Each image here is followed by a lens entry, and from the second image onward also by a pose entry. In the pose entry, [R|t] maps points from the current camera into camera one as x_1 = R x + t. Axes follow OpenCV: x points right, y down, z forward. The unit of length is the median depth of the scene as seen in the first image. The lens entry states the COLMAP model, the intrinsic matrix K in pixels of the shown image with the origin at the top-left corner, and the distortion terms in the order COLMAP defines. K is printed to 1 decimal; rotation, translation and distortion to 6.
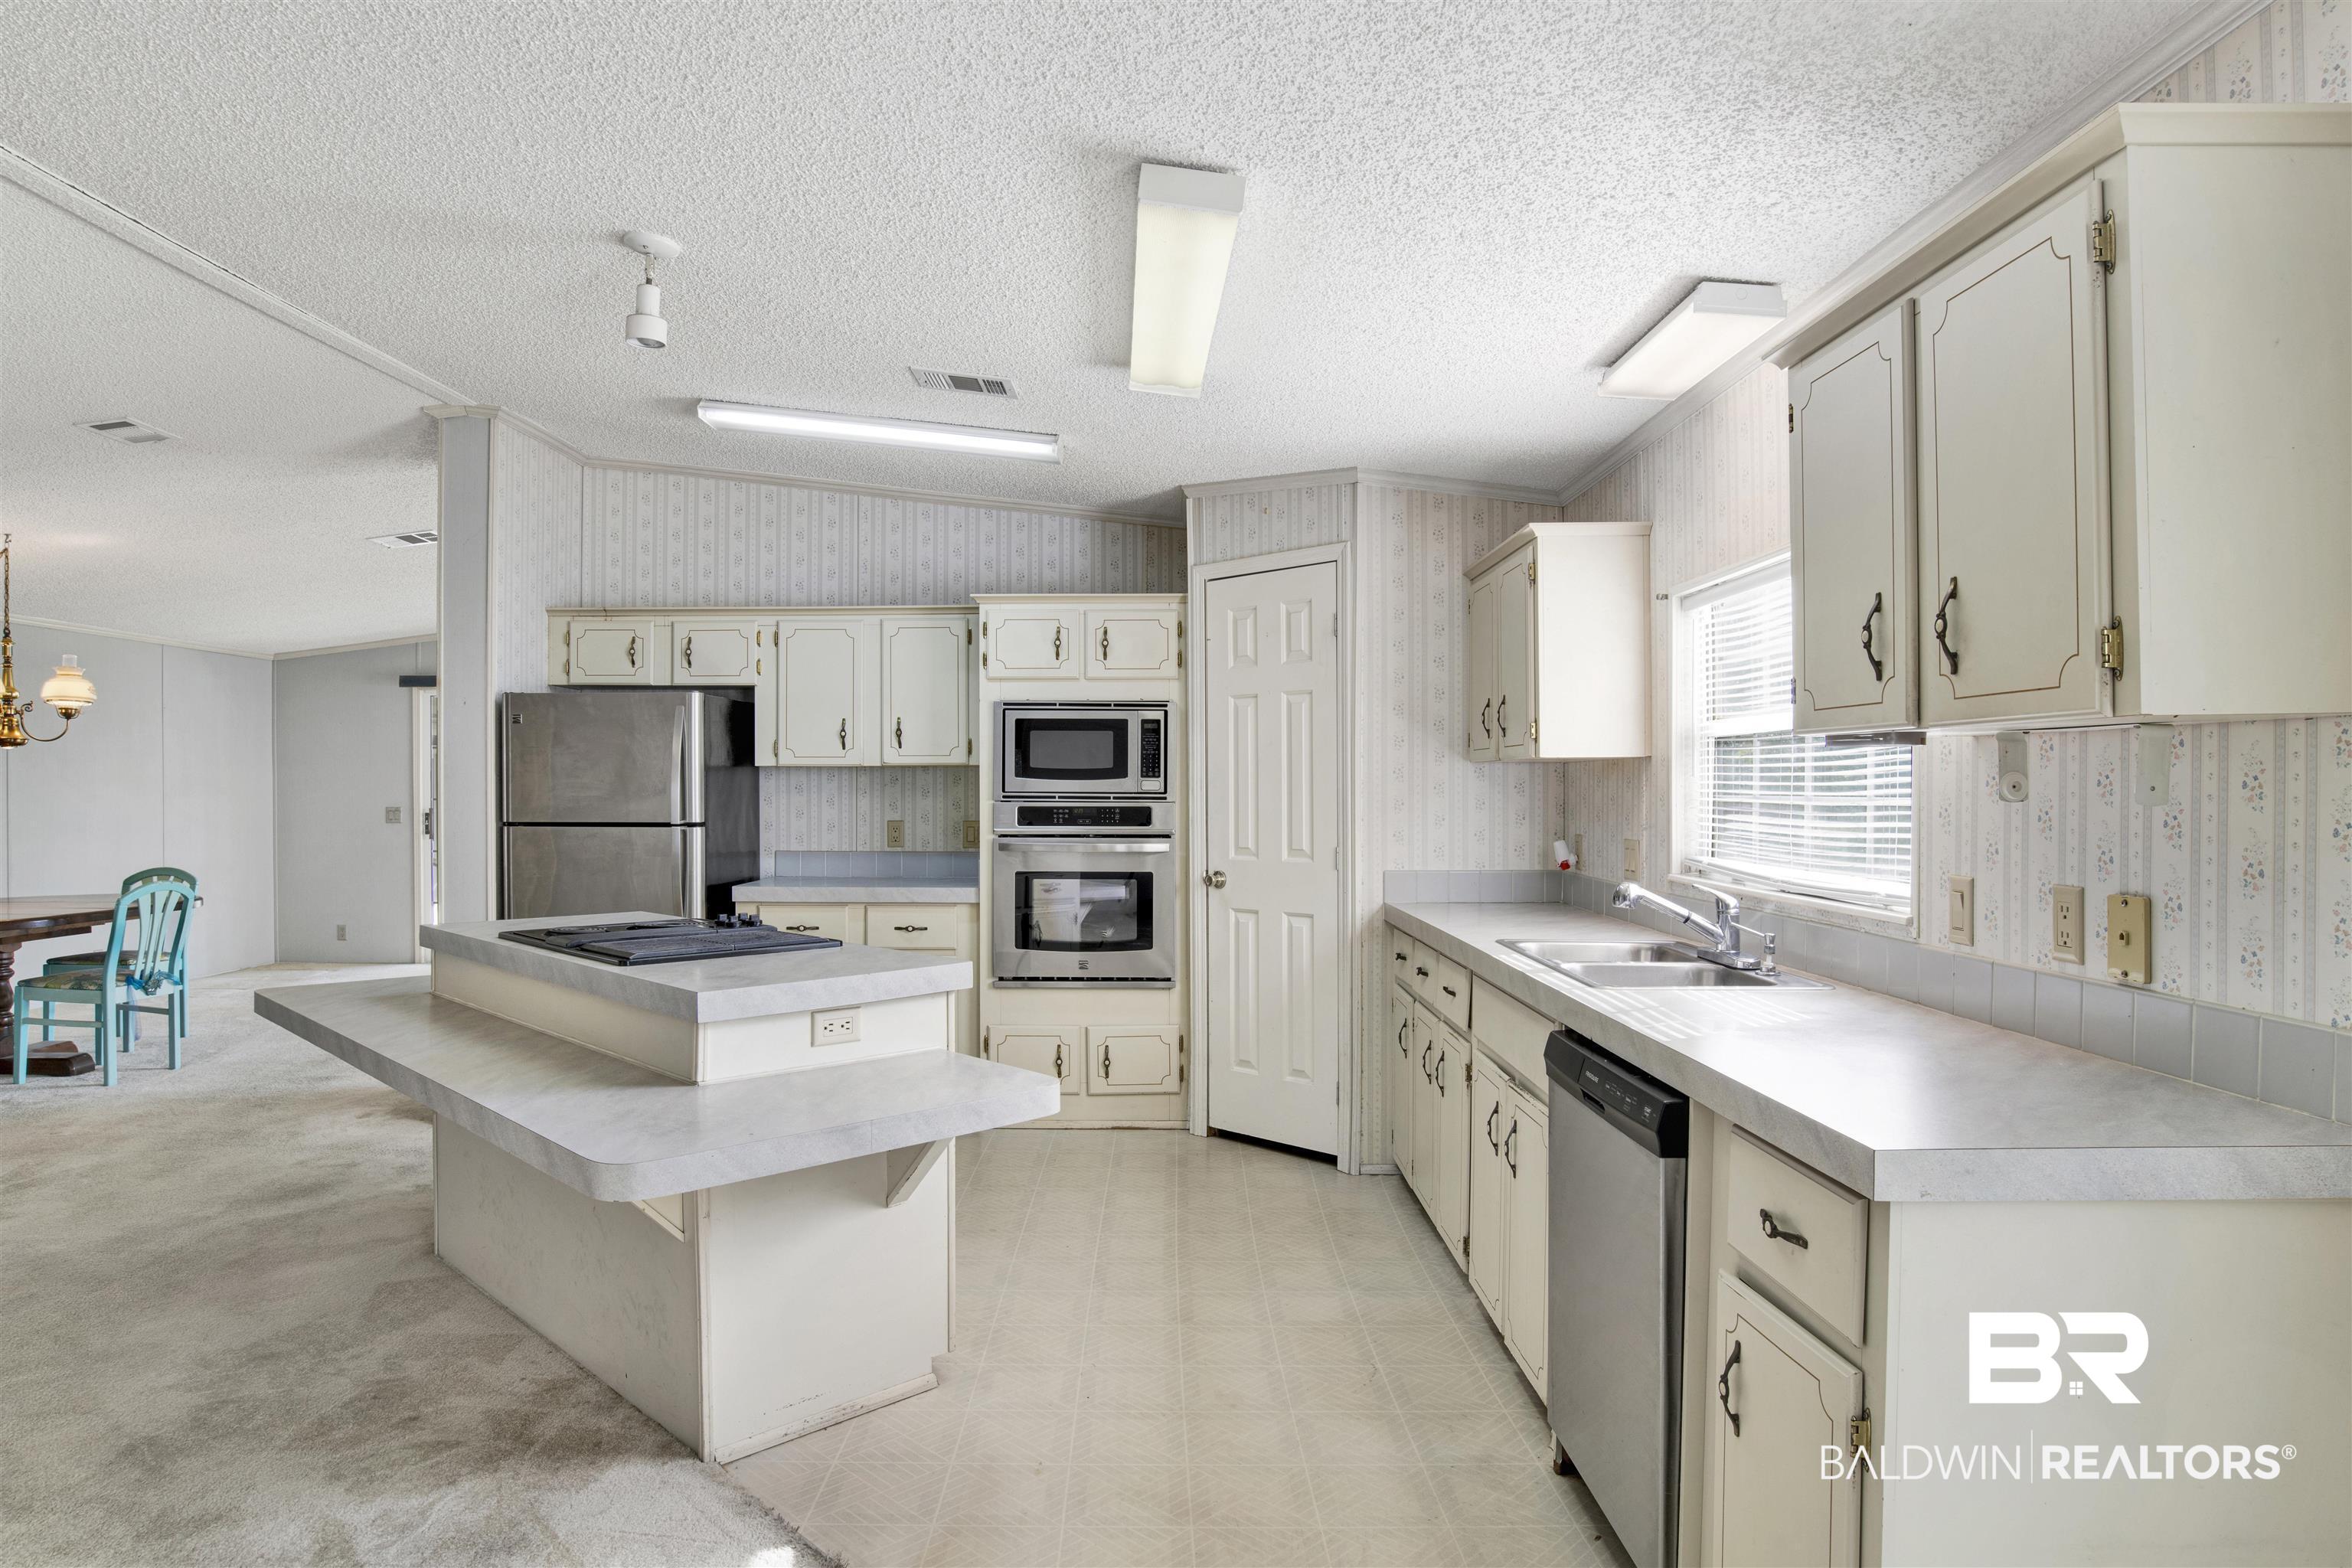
lens RADIAL K [[1317.2, 0, 1194.9], [0, 1317.2, 806.8], [0, 0, 1]] dist [-0.042617, 0.002662]
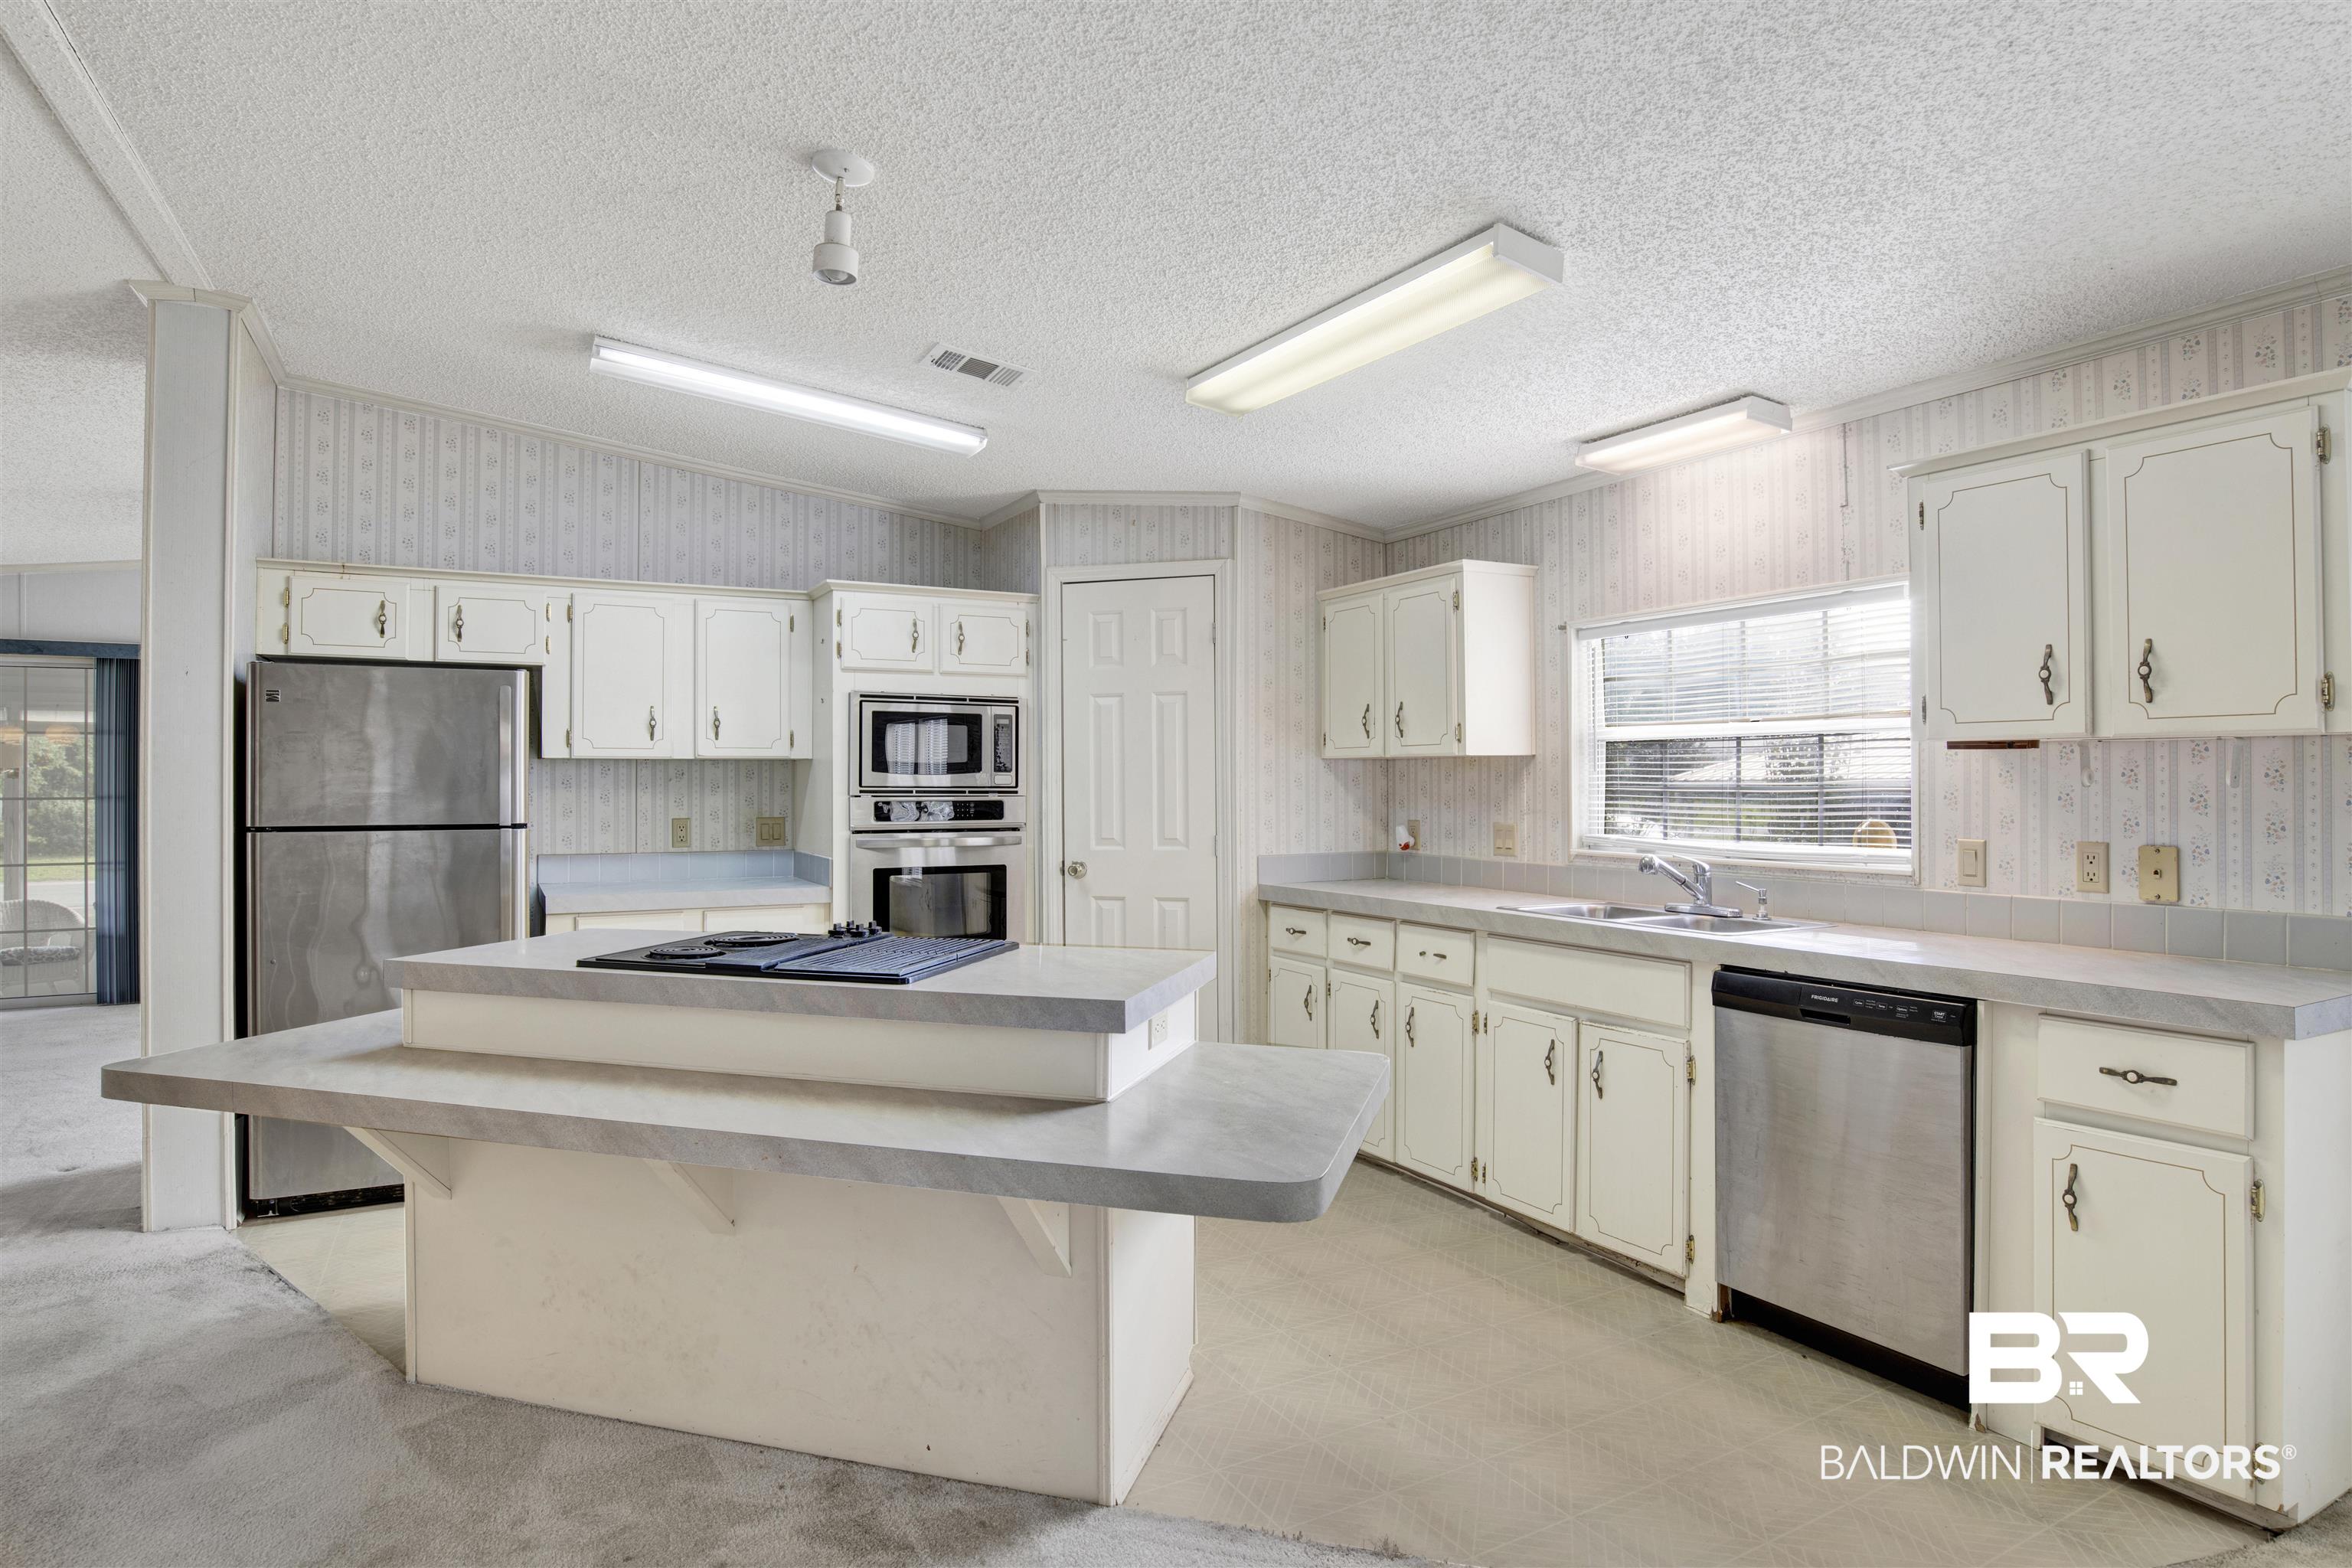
lens RADIAL K [[1220.9, 0, 1176.0], [0, 1220.9, 784.0], [0, 0, 1]] dist [-0.062129, 0.020318]
pose [[0.882924, -0.002934, 0.469508, -0.378993], [0.009588, 0.999885, -0.011783, -0.000452], [-0.469419, 0.014905, 0.882850, 0.111025]]
